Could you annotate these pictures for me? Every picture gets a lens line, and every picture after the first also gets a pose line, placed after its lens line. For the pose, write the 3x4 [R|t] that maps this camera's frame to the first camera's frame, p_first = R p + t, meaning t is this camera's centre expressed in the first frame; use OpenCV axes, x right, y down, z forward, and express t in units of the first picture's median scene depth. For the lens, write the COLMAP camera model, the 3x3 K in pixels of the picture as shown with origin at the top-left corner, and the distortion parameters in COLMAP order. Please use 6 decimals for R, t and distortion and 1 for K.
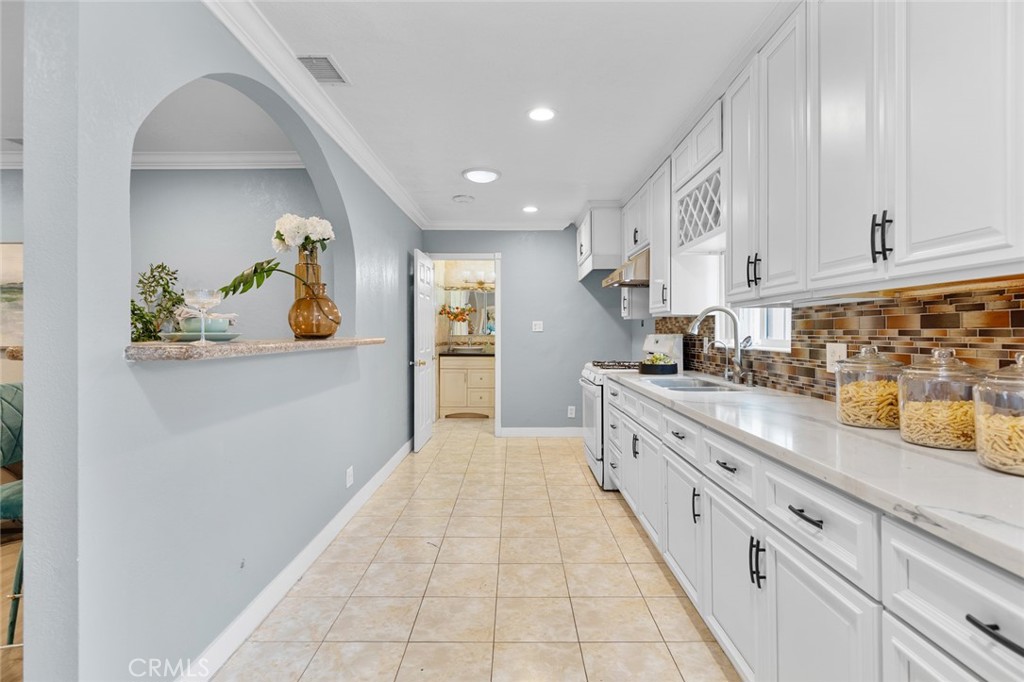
lens RADIAL K [[506.4, 0, 514.7], [0, 506.4, 330.1], [0, 0, 1]] dist [0.004194, -0.000480]
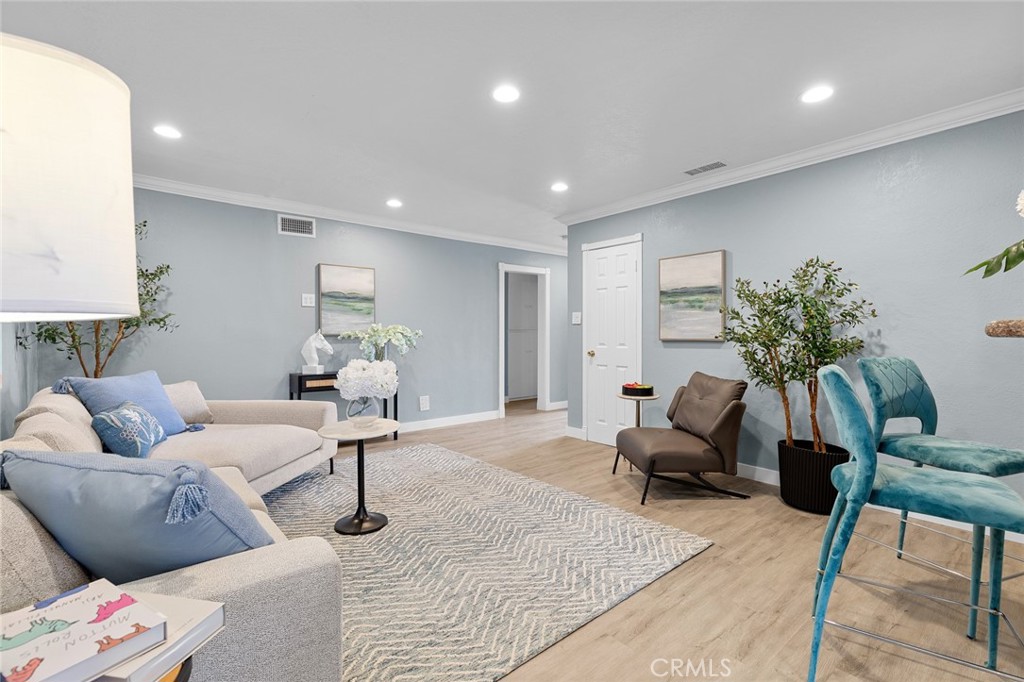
lens RADIAL K [[458.7, 0, 519.1], [0, 458.7, 340.8], [0, 0, 1]] dist [0.007325, -0.000958]
pose [[0.646486, 0.008284, -0.762881, -0.451971], [0.003342, 0.999901, 0.013689, 0.025092], [0.762919, -0.011400, 0.646394, -0.053529]]
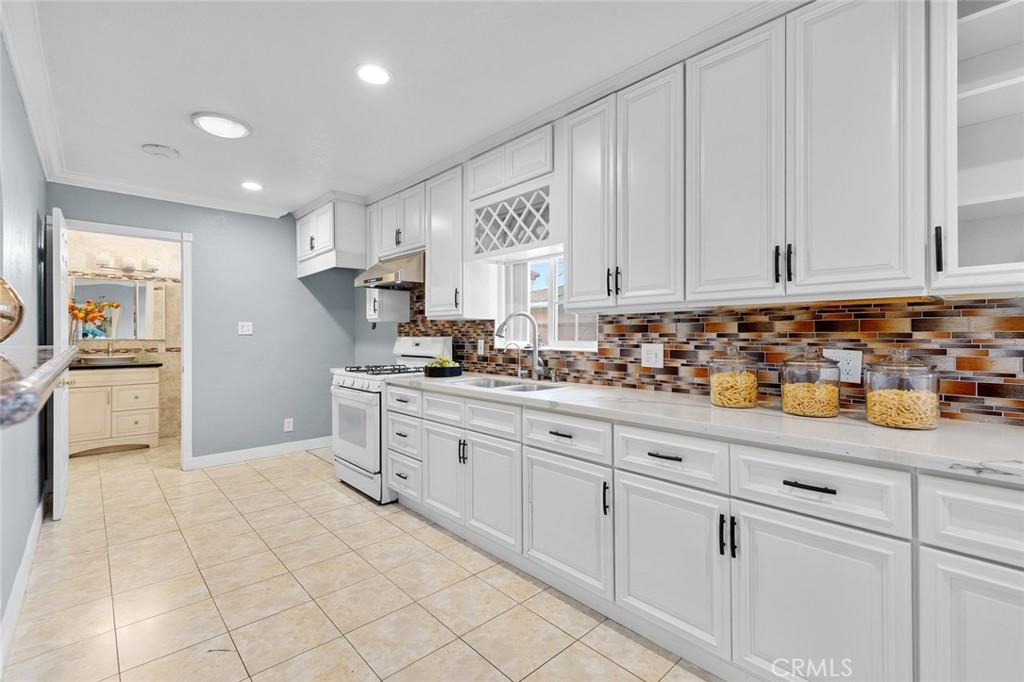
lens RADIAL K [[458.7, 0, 514.6], [0, 458.7, 333.6], [0, 0, 1]] dist [0.007325, -0.000958]
pose [[0.733171, 0.000471, 0.680045, -0.298425], [-0.001570, 0.999998, 0.001001, 0.000030], [-0.680043, -0.001802, 0.733170, 0.289394]]
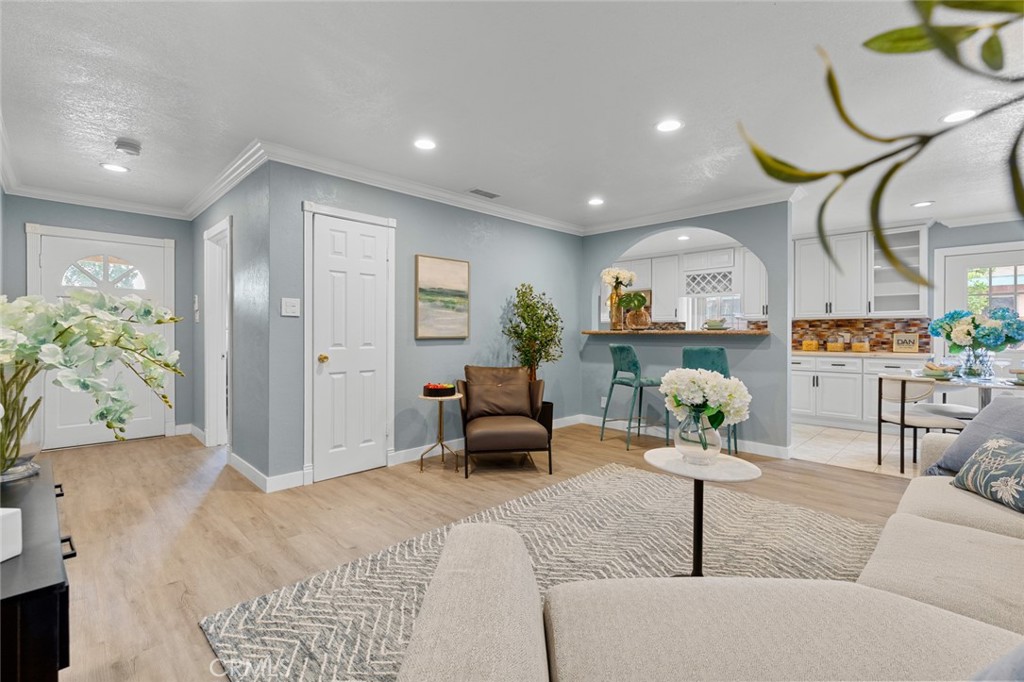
lens RADIAL K [[458.7, 0, 515.1], [0, 458.7, 333.7], [0, 0, 1]] dist [0.007325, -0.000958]
pose [[0.709086, -0.000431, 0.705121, -2.089146], [-0.004762, 0.999974, 0.005400, 0.021657], [-0.705105, -0.007187, 0.709066, 0.015688]]
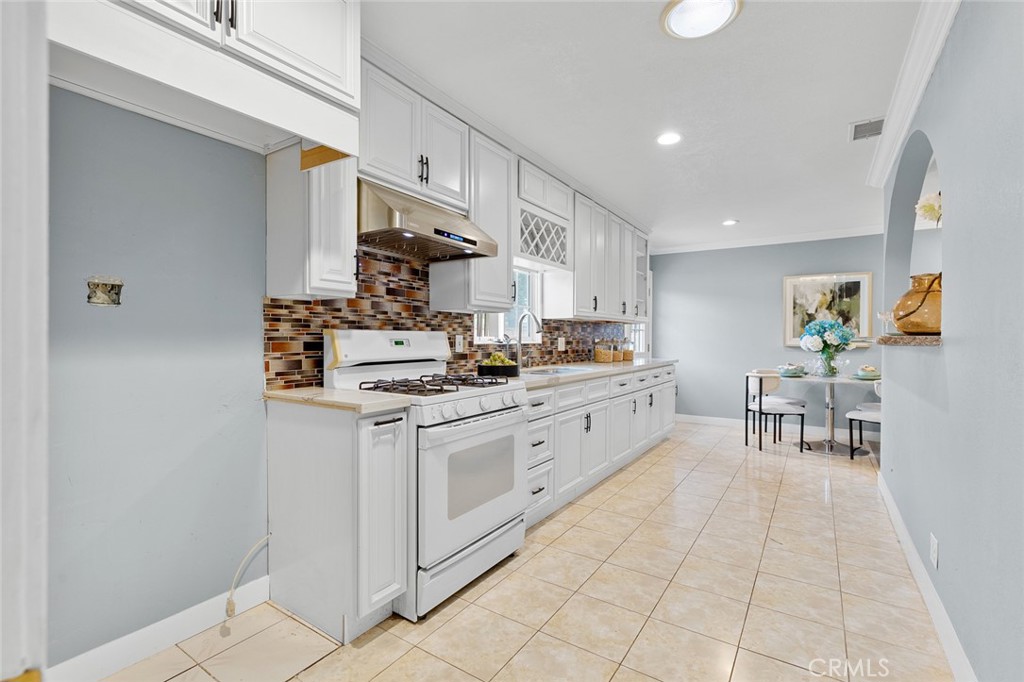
lens RADIAL K [[458.7, 0, 518.0], [0, 458.7, 341.2], [0, 0, 1]] dist [0.007325, -0.000958]
pose [[-0.837822, -0.005601, 0.545914, -0.234814], [-0.004724, 0.999984, 0.003009, 0.027959], [-0.545922, -0.000058, -0.837836, 2.085250]]
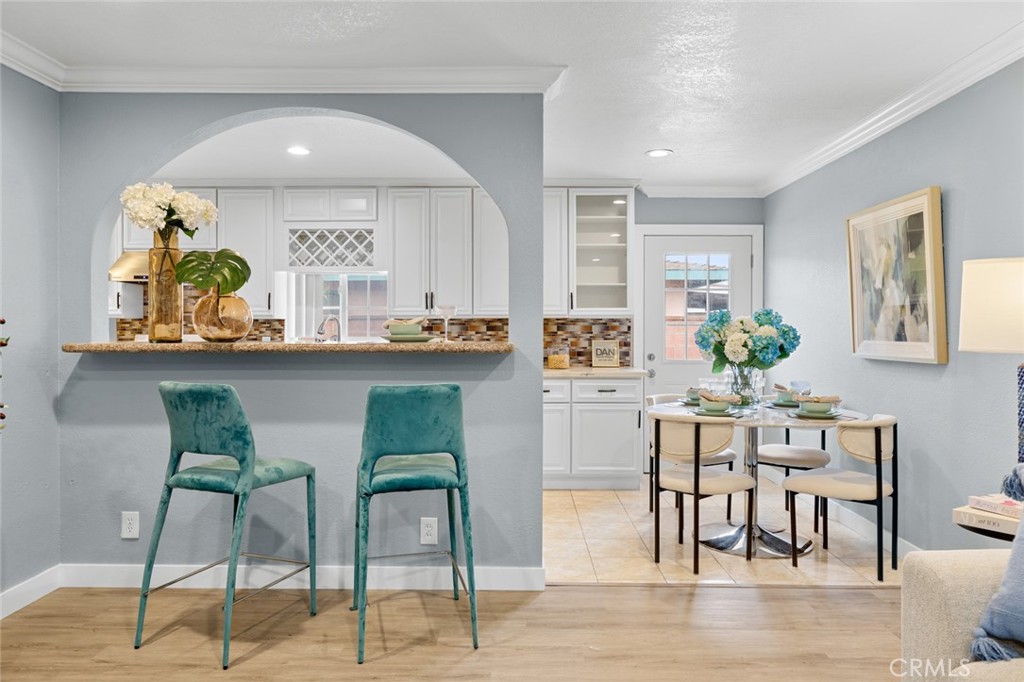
lens RADIAL K [[674.9, 0, 514.9], [0, 674.9, 332.6], [0, 0, 1]] dist [0.002994, -0.008632]
pose [[0.010292, -0.004406, 0.999937, -1.559276], [-0.003800, 0.999983, 0.004445, -0.006700], [-0.999940, -0.003845, 0.010275, 0.481340]]
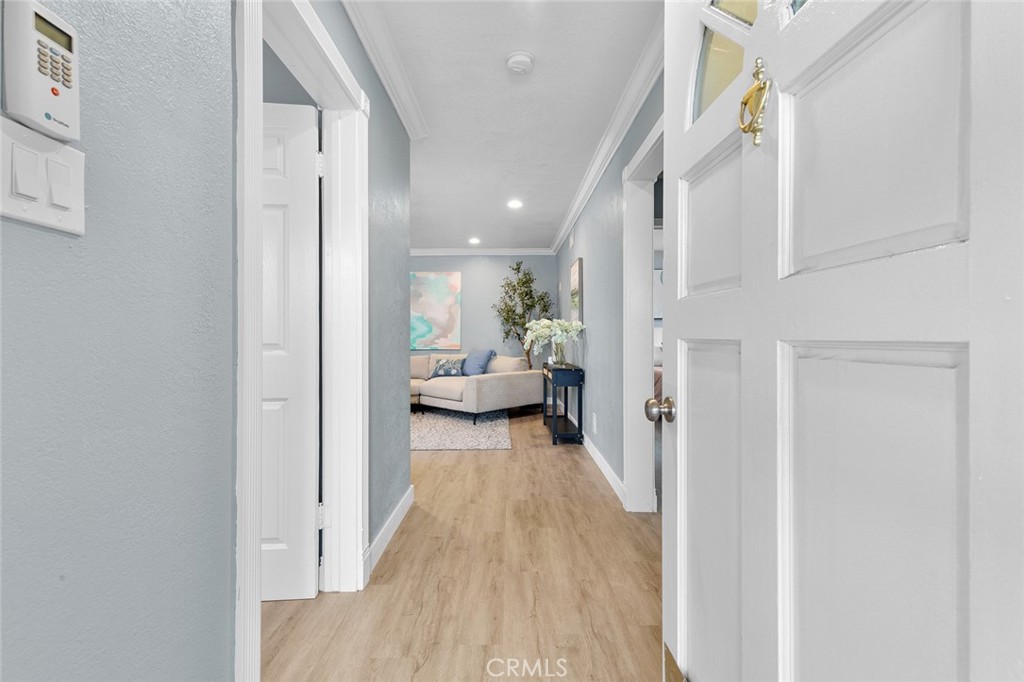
lens RADIAL K [[458.7, 0, 521.8], [0, 458.7, 336.7], [0, 0, 1]] dist [0.007325, -0.000958]
pose [[-0.999647, 0.002195, -0.026481, -1.944206], [0.002198, 0.999998, -0.000101, 0.048917], [0.026481, -0.000159, -0.999649, 2.322685]]
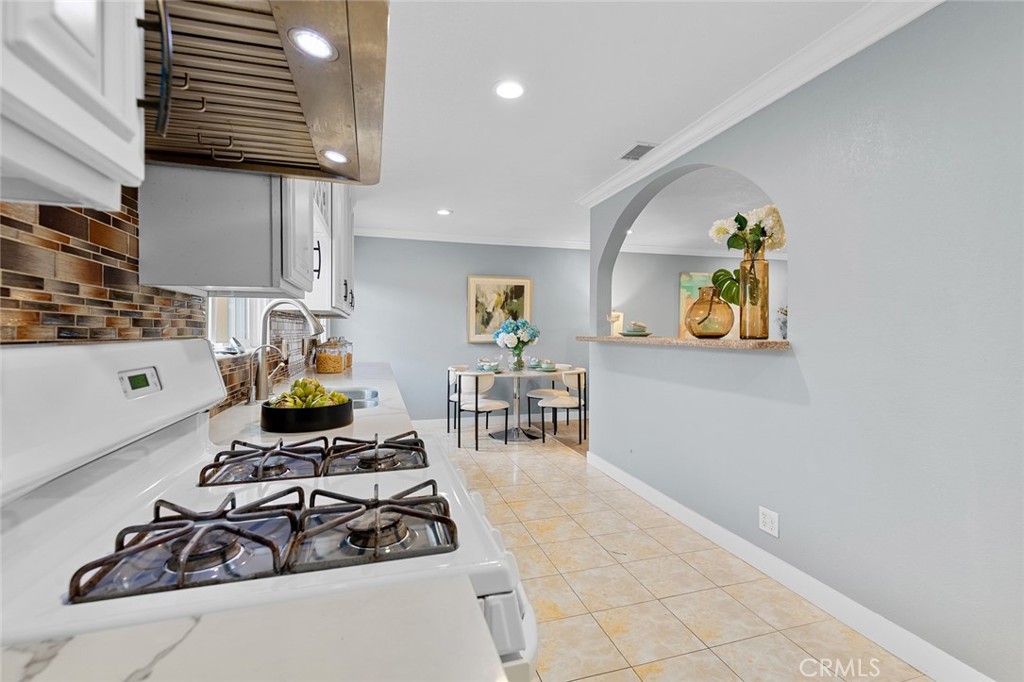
lens RADIAL K [[458.7, 0, 517.4], [0, 458.7, 331.7], [0, 0, 1]] dist [0.007325, -0.000958]
pose [[-0.955935, -0.001673, -0.293573, 0.283640], [-0.001062, 0.999997, -0.002242, 0.005491], [0.293575, -0.001831, -0.955934, 1.817355]]
